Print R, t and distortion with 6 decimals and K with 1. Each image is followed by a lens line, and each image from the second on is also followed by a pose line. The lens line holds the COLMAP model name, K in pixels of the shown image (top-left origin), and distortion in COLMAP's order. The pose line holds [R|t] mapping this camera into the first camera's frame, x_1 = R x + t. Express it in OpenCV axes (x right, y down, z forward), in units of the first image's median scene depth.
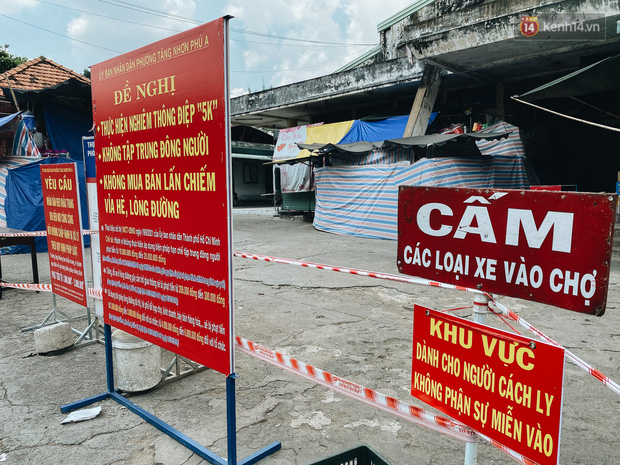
lens RADIAL K [[492.1, 0, 309.9], [0, 492.1, 237.7], [0, 0, 1]] dist [0.007653, 0.001850]
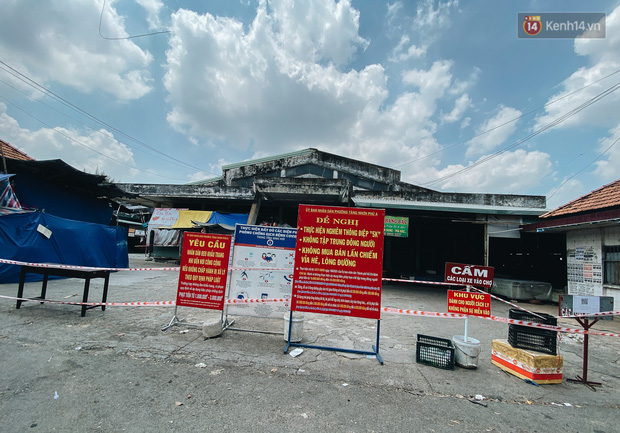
lens RADIAL K [[262.0, 0, 309.5], [0, 262.0, 218.7], [0, 0, 1]] dist [0.015439, -0.000798]
pose [[0.773061, 0.140566, 0.618561, -1.449670], [-0.008162, 0.977262, -0.211878, 0.015080], [-0.634279, 0.158746, 0.756631, -0.062638]]
